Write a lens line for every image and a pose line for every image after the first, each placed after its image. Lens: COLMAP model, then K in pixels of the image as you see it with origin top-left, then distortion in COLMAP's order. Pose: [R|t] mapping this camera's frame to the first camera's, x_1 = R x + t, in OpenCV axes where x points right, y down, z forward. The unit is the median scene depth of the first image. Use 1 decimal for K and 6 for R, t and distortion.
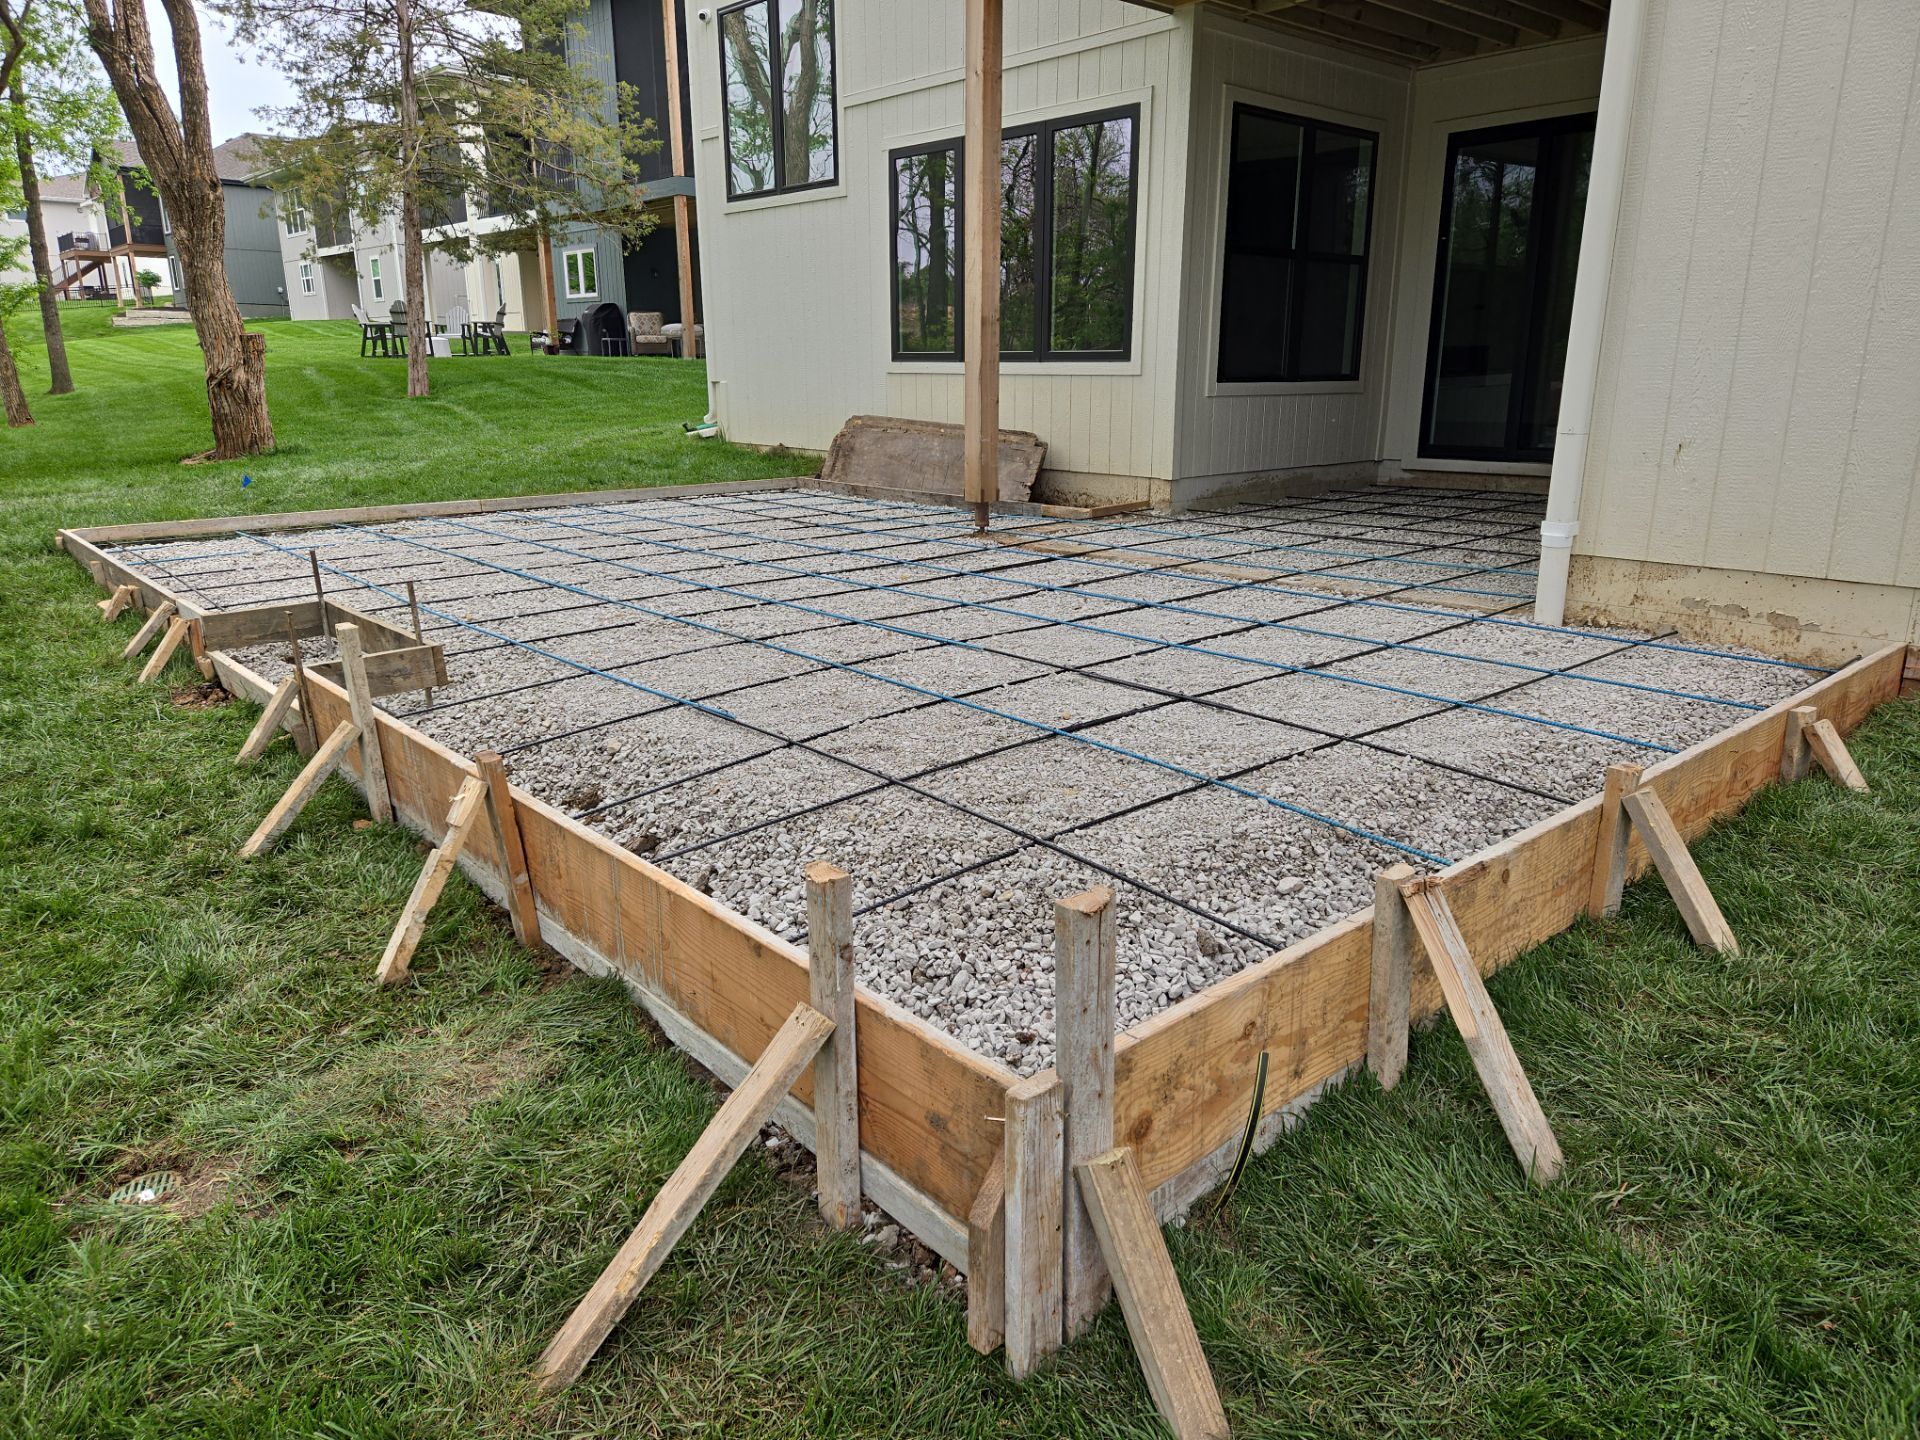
lens RADIAL K [[1283.1, 0, 954.0], [0, 1283.1, 711.1], [0, 0, 1]] dist [0.086545, -0.070175]
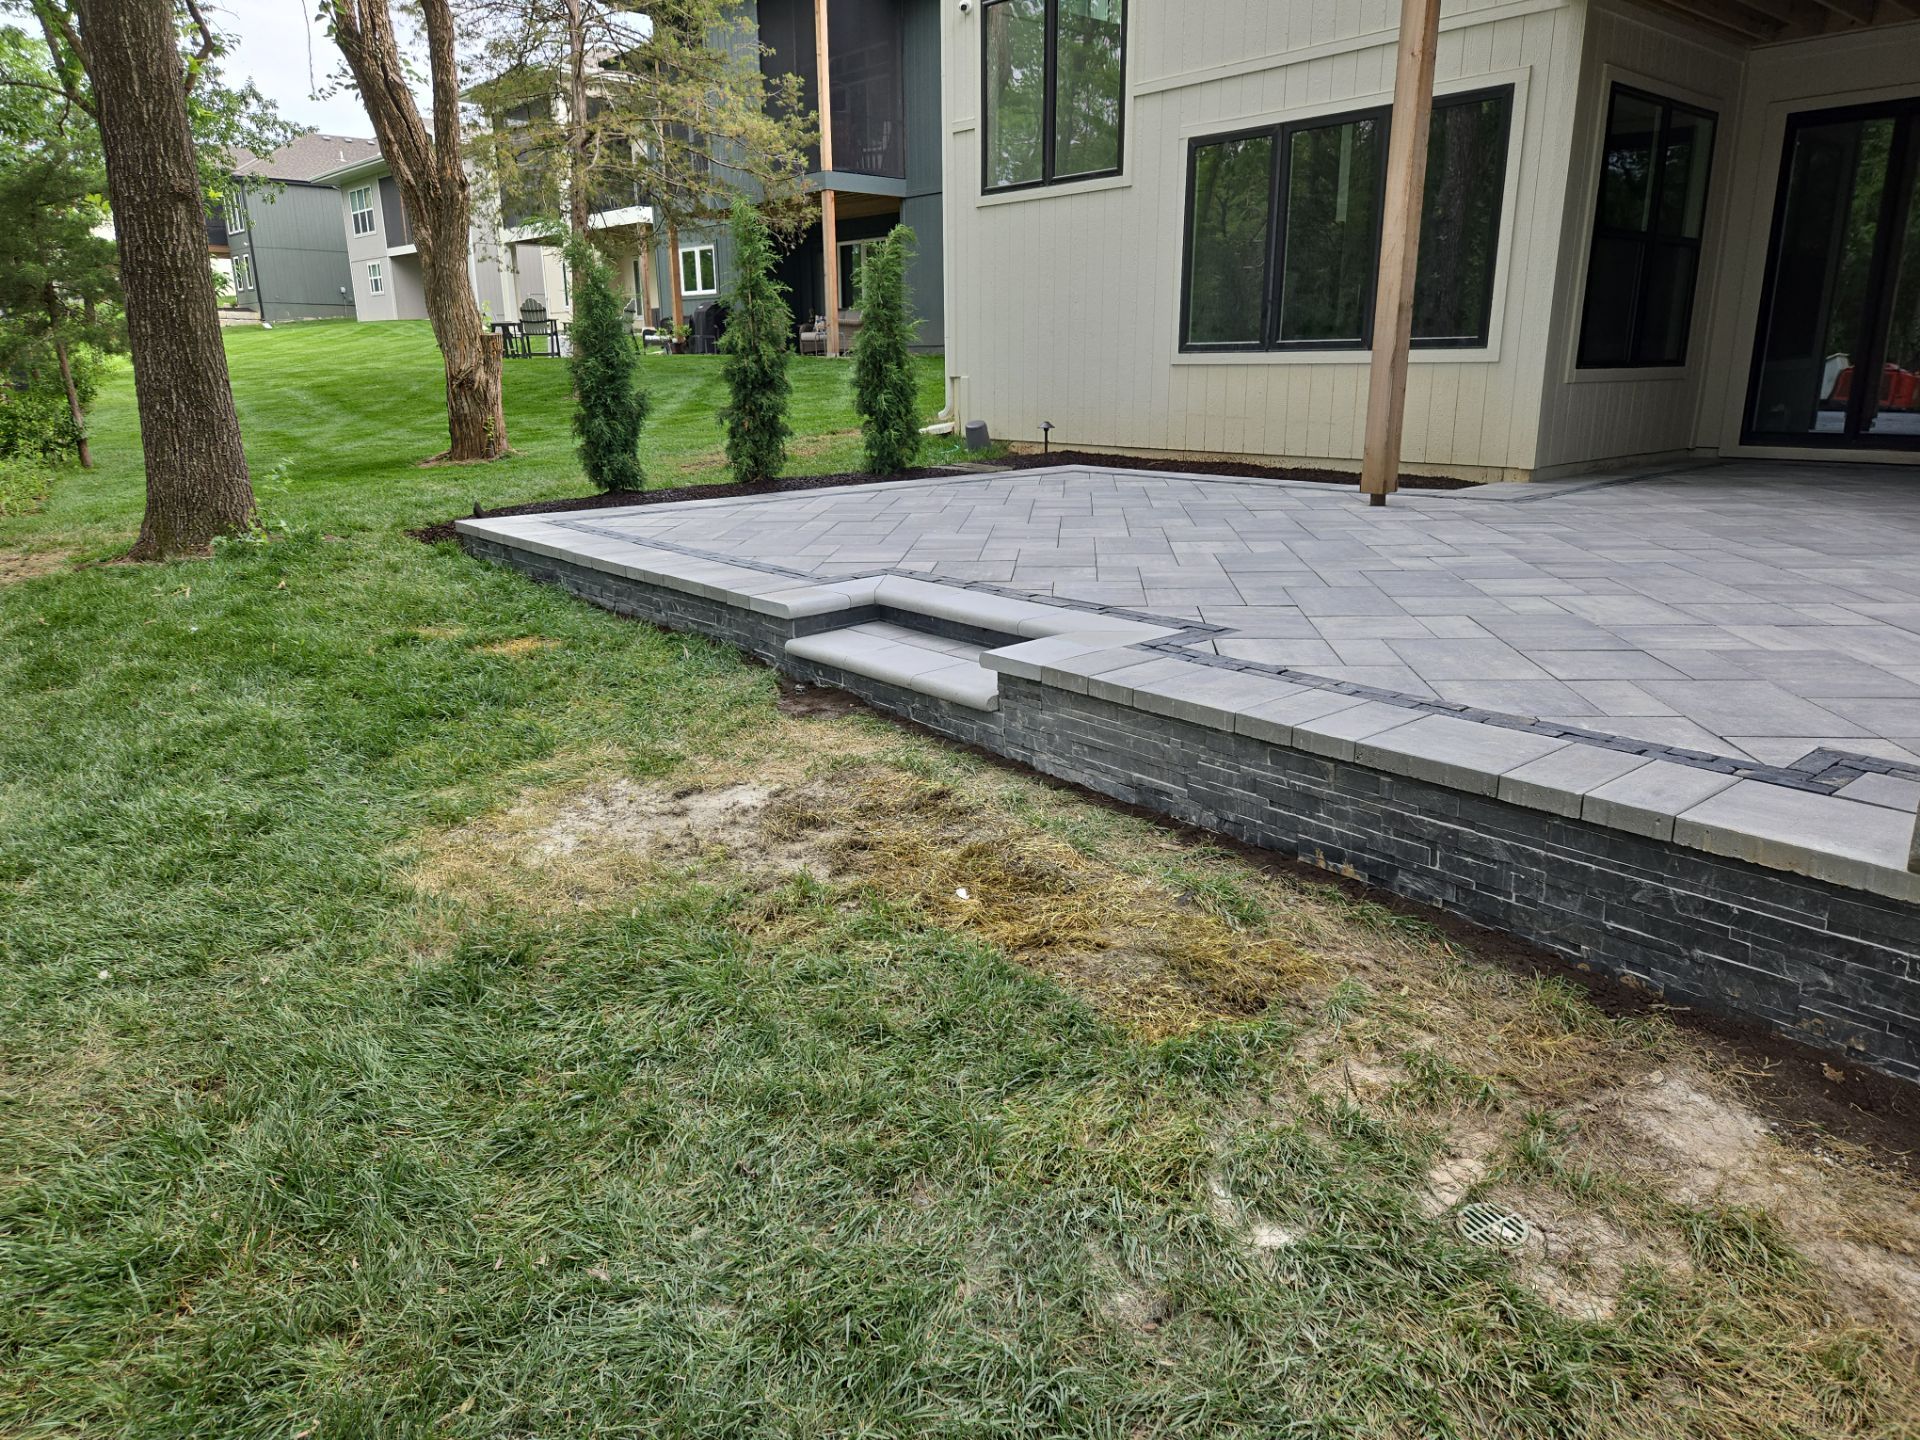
lens RADIAL K [[1283.1, 0, 954.0], [0, 1283.1, 711.1], [0, 0, 1]] dist [0.086545, -0.070175]
pose [[0.999919, -0.004508, -0.011914, -0.202349], [0.004556, 0.999981, 0.004062, -0.001957], [0.011896, -0.004116, 0.999921, 0.007885]]
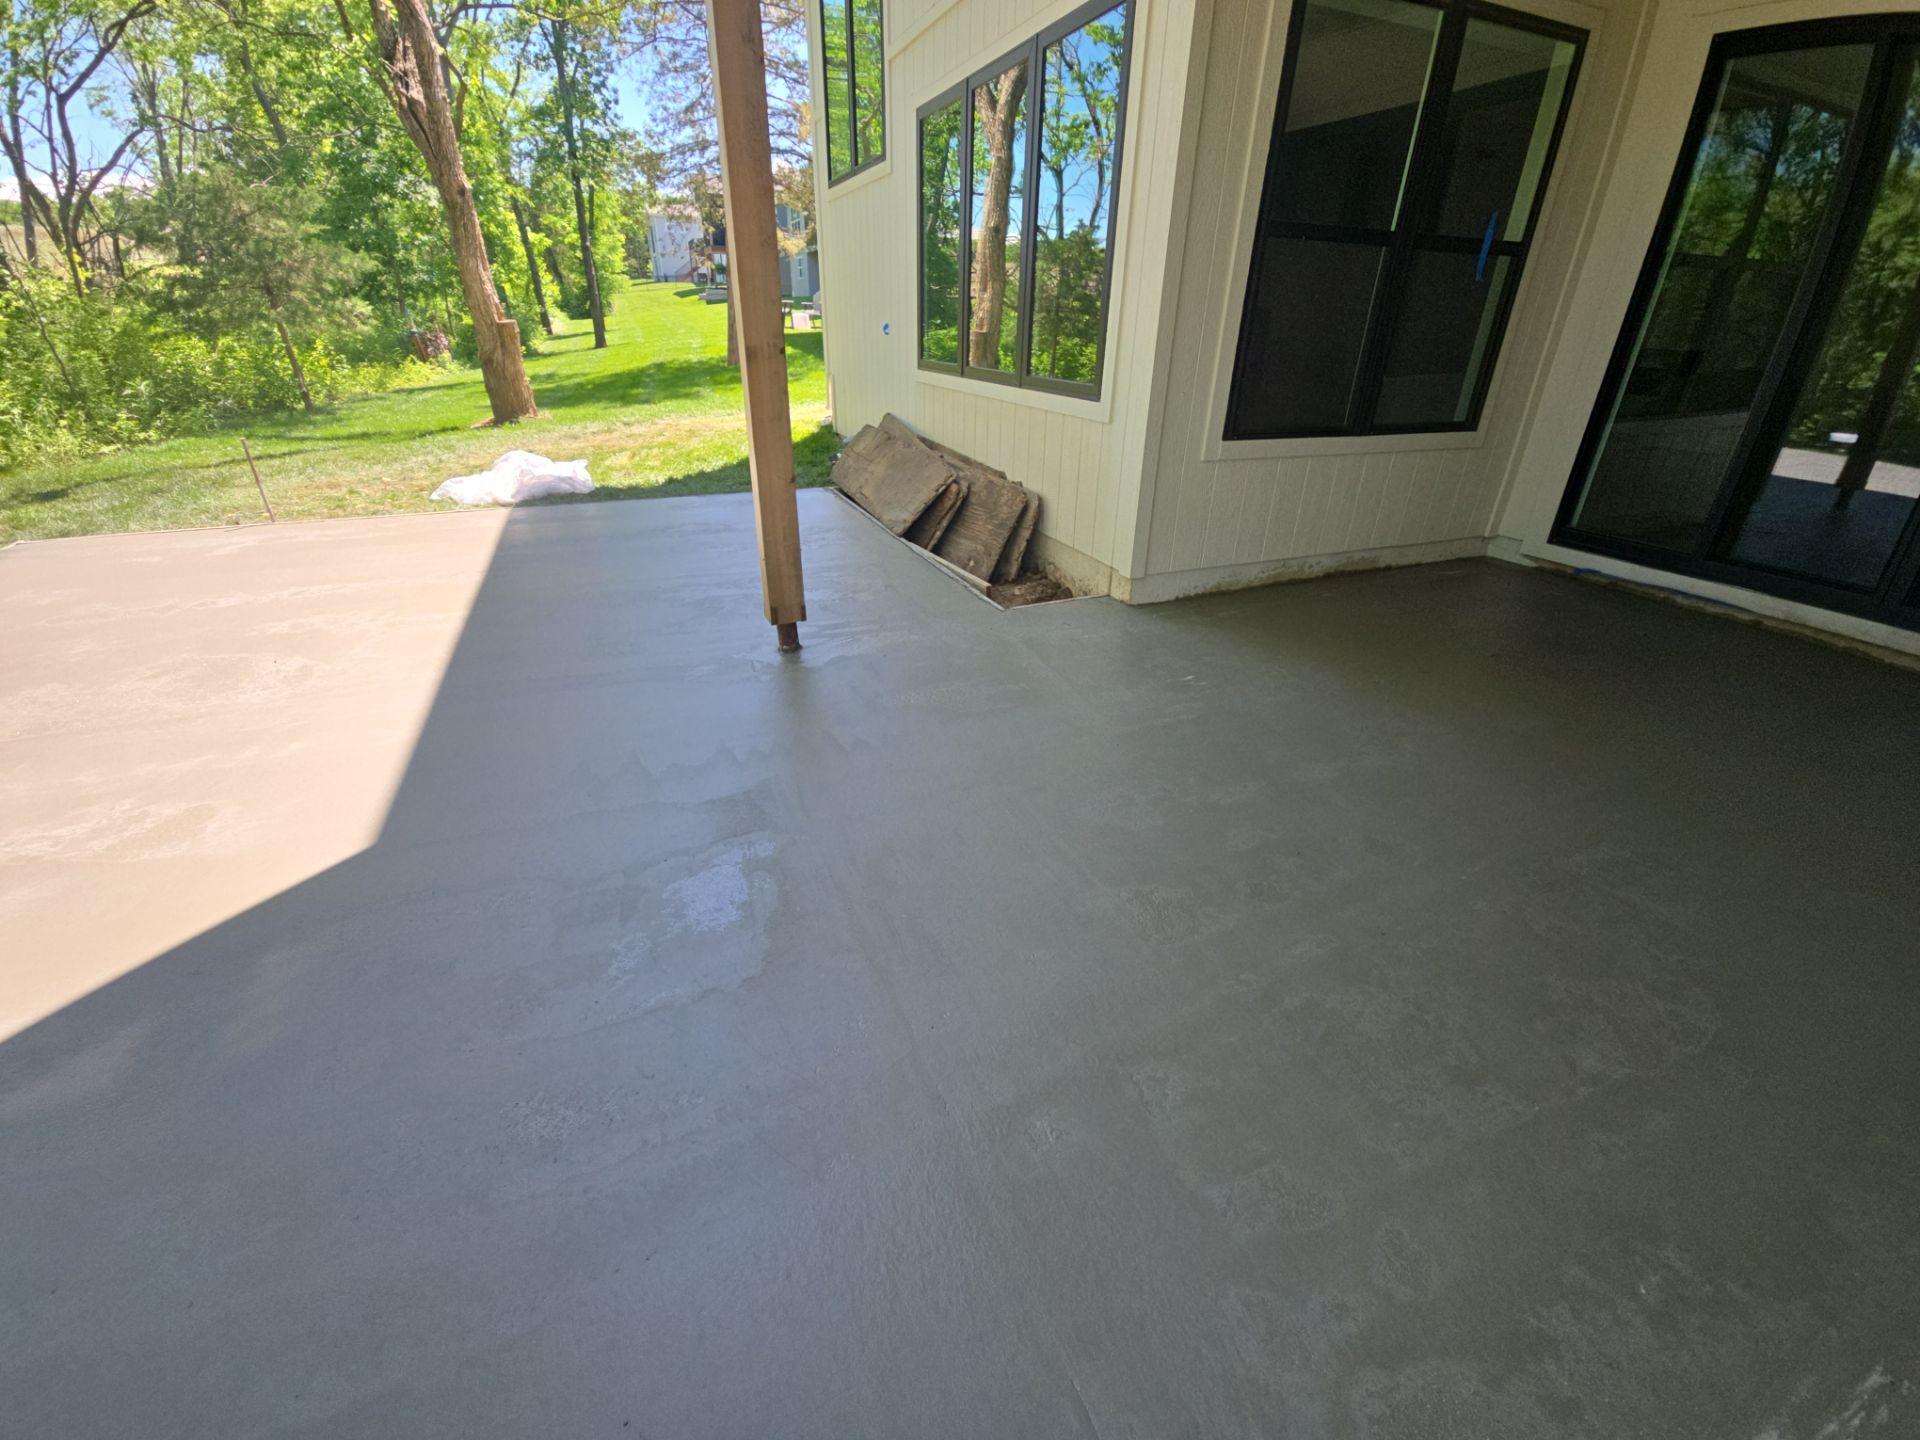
lens RADIAL K [[790.0, 0, 944.0], [0, 790.0, 714.2], [0, 0, 1]] dist [0.028317, -0.017634]
pose [[0.943234, 0.161814, -0.290045, 0.167886], [-0.102773, 0.972629, 0.208402, -0.146673], [0.315829, -0.166763, 0.934046, 0.420360]]
